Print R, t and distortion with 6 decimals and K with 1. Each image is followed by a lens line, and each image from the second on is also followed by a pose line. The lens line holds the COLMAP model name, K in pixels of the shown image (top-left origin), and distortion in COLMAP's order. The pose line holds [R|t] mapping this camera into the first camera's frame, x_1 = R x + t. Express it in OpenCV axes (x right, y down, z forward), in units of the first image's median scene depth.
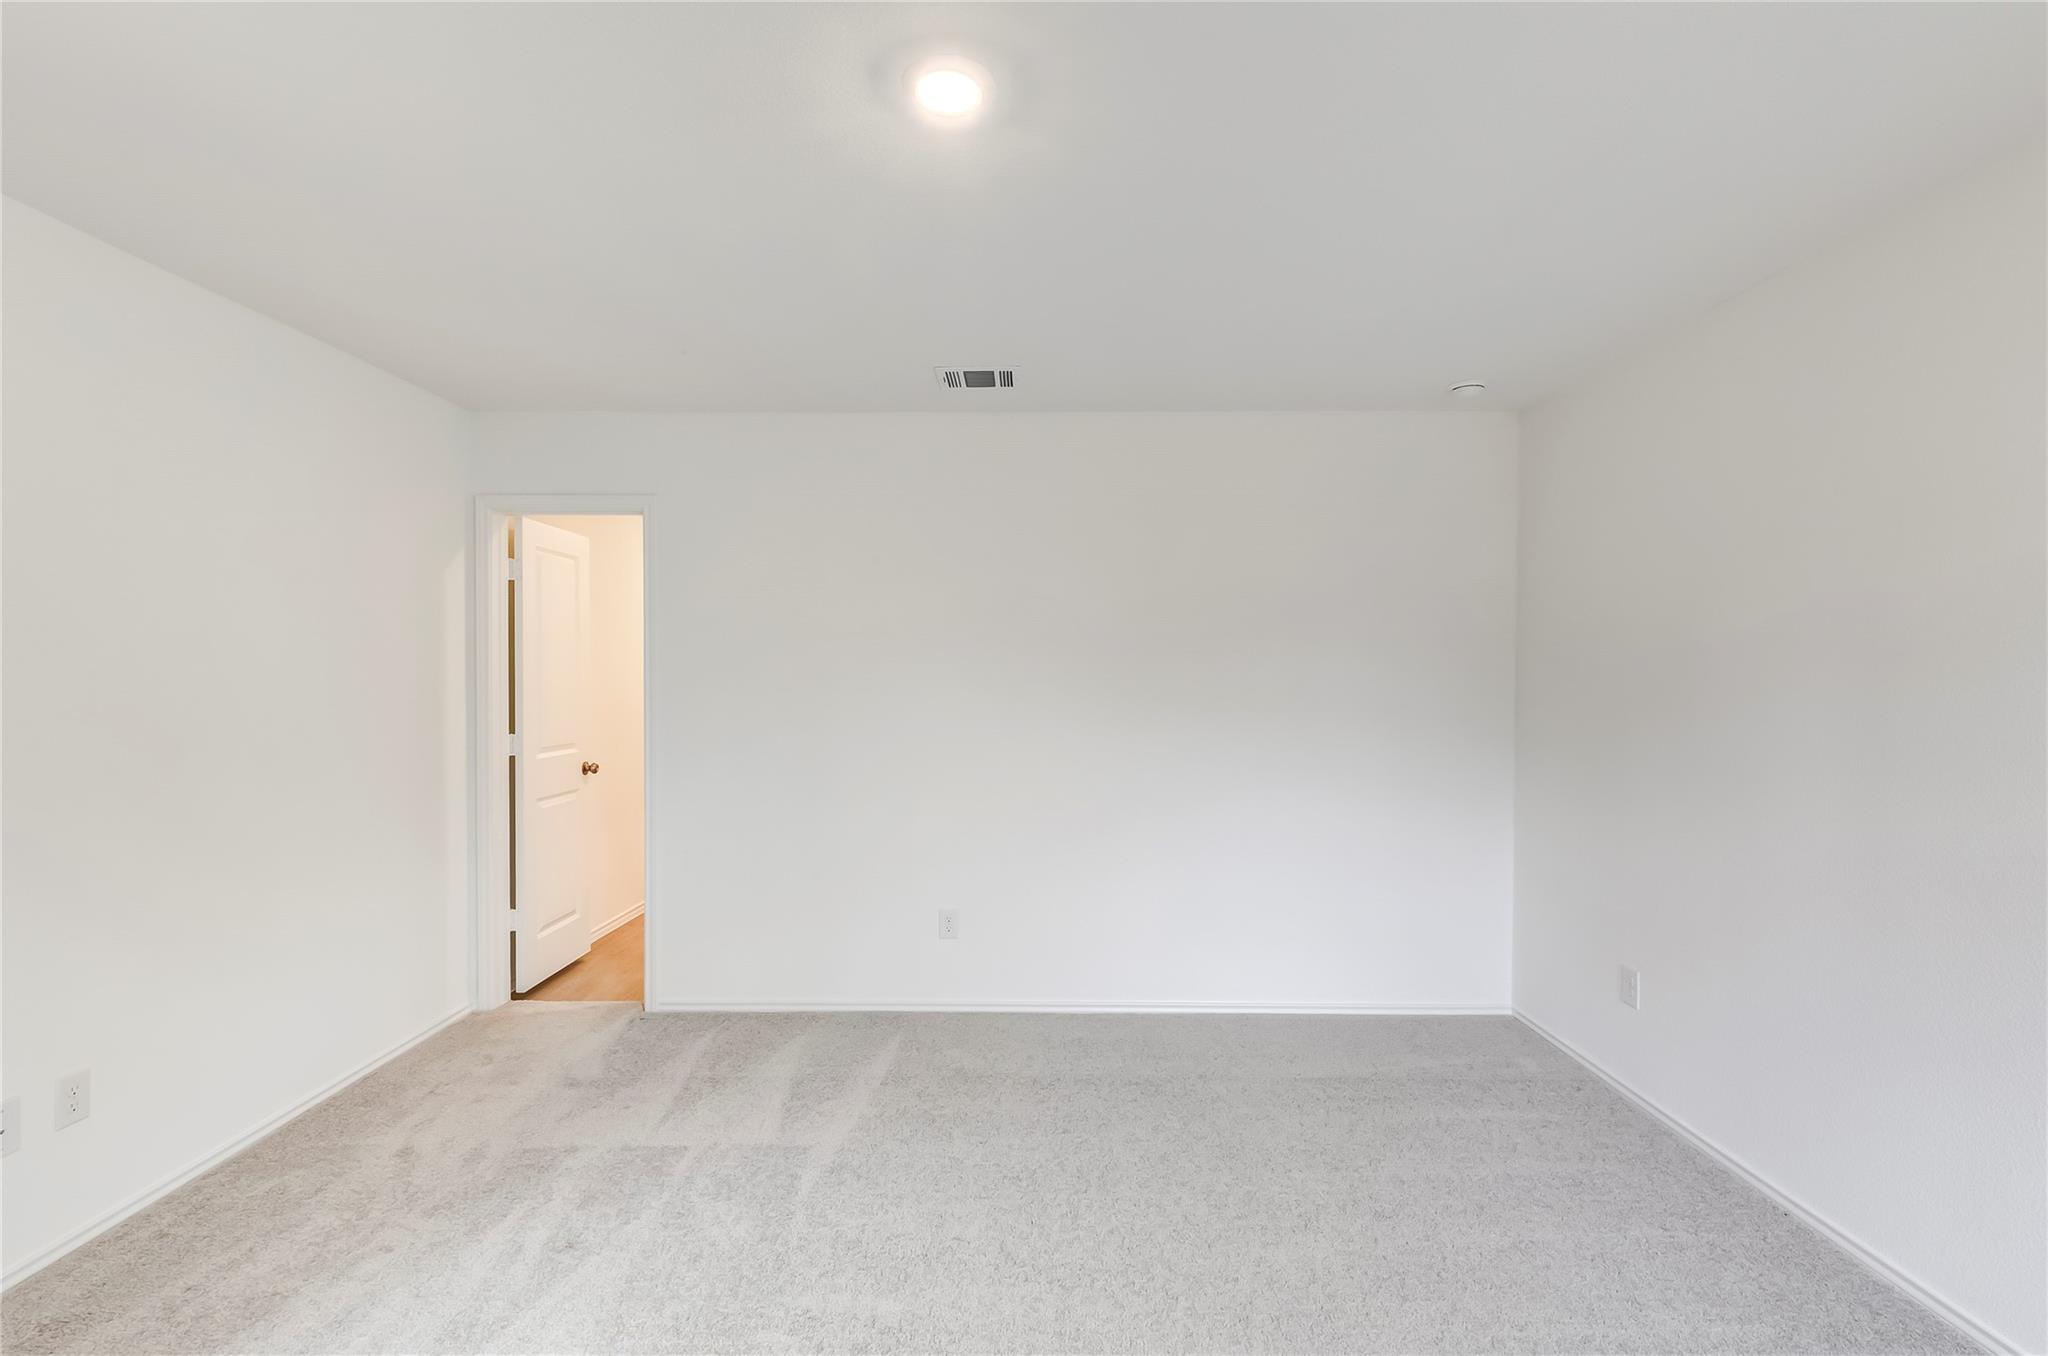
lens RADIAL K [[944.9, 0, 1030.6], [0, 944.9, 672.4], [0, 0, 1]] dist [0.019660, -0.000388]
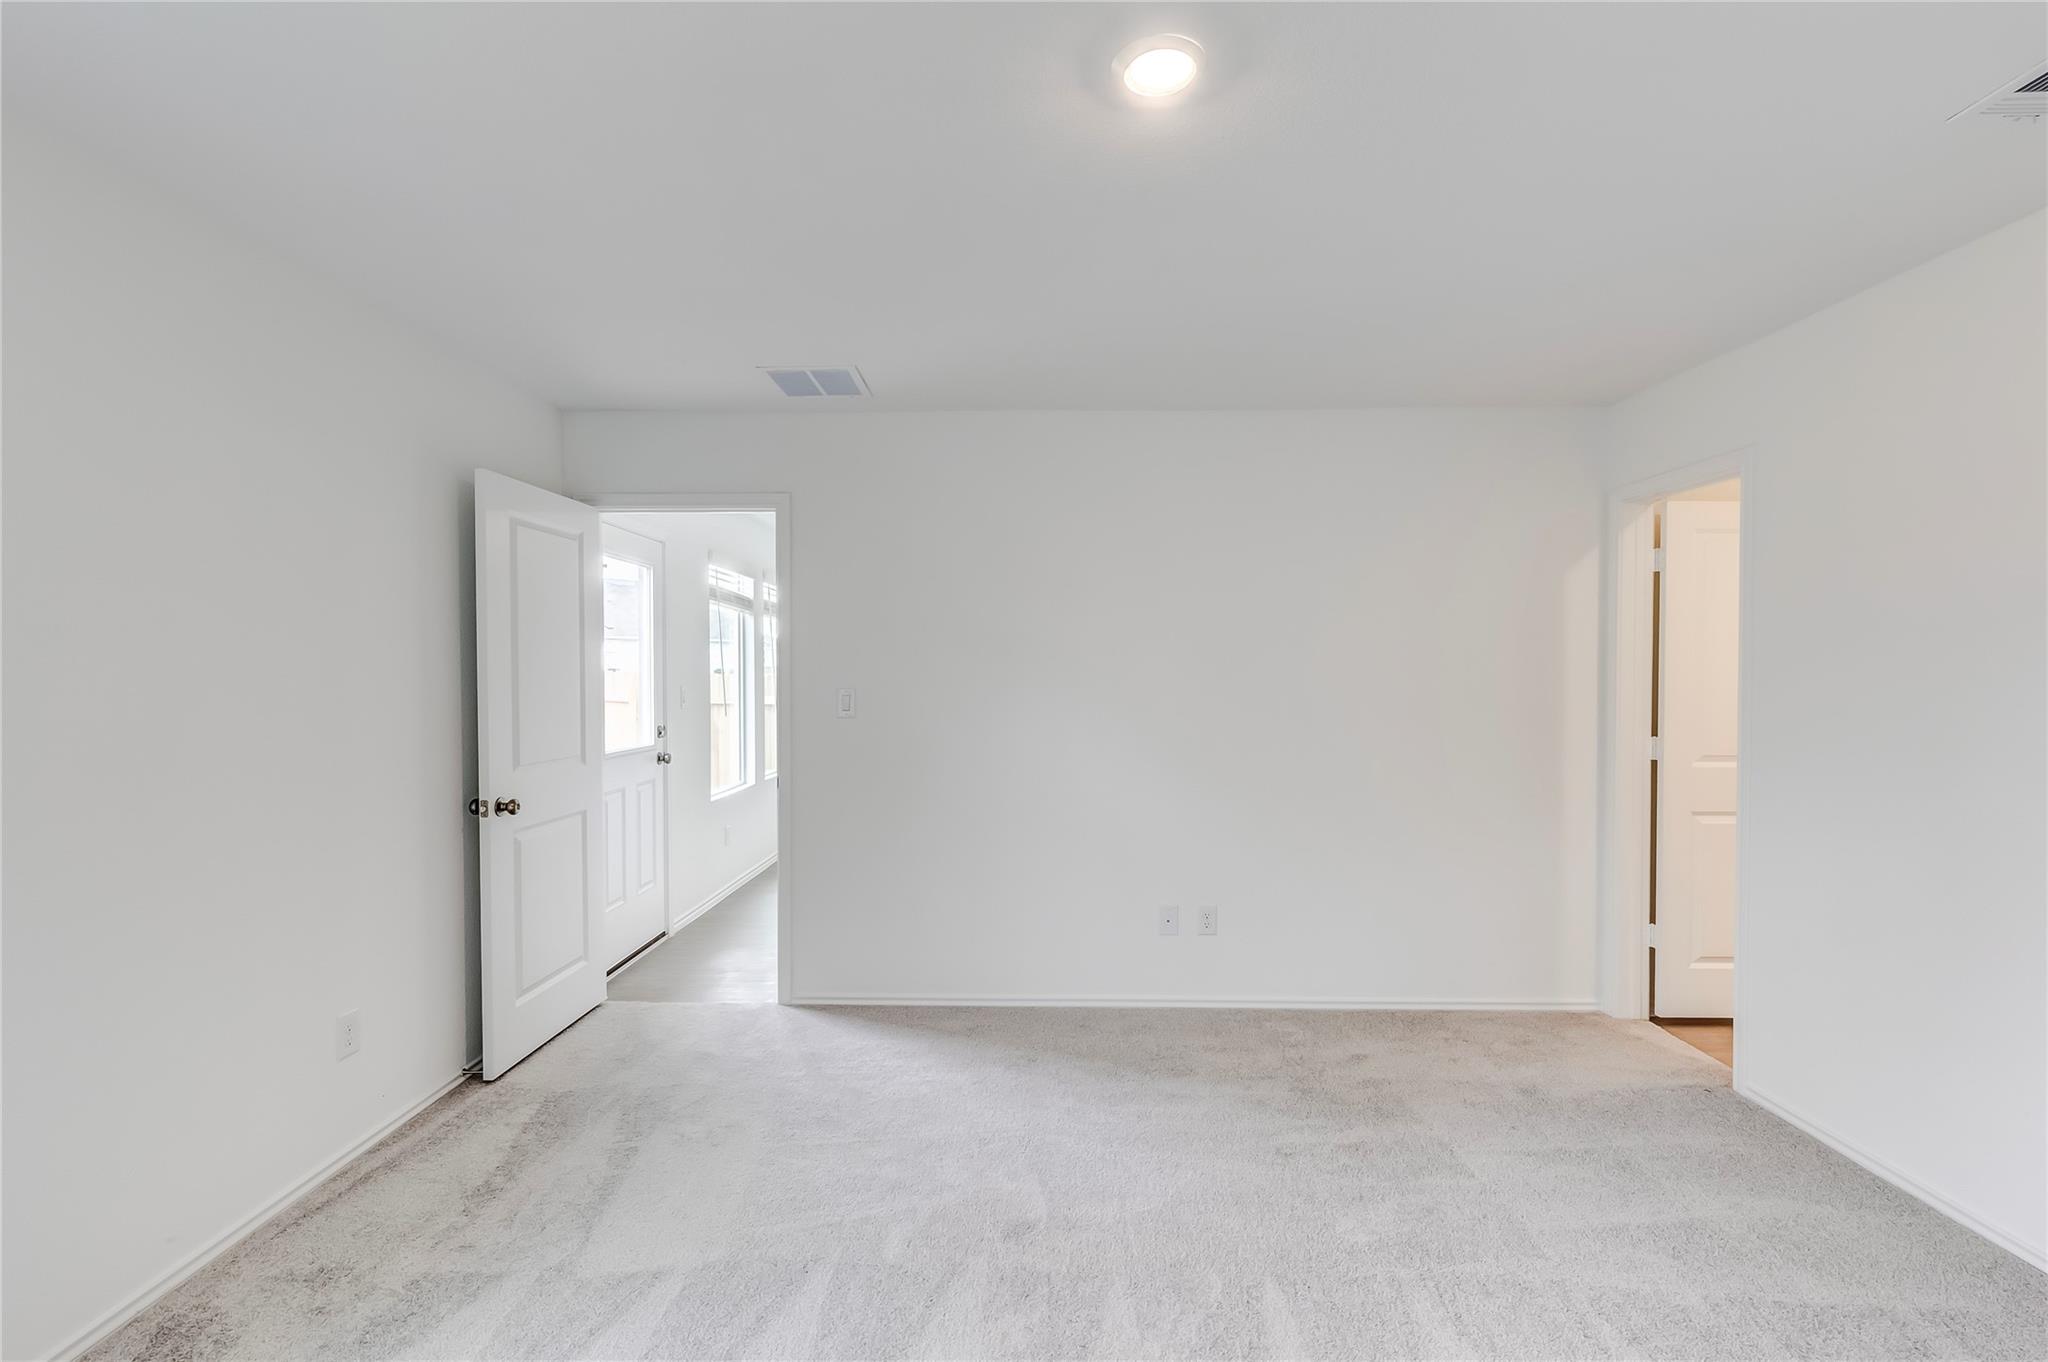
lens RADIAL K [[939.7, 0, 1037.0], [0, 939.7, 685.5], [0, 0, 1]] dist [-0.001250, 0.000126]
pose [[0.021576, 0.009026, -0.999726, 0.375342], [-0.011711, 0.999893, 0.008775, 0.014043], [0.999699, 0.011519, 0.021680, 0.388841]]
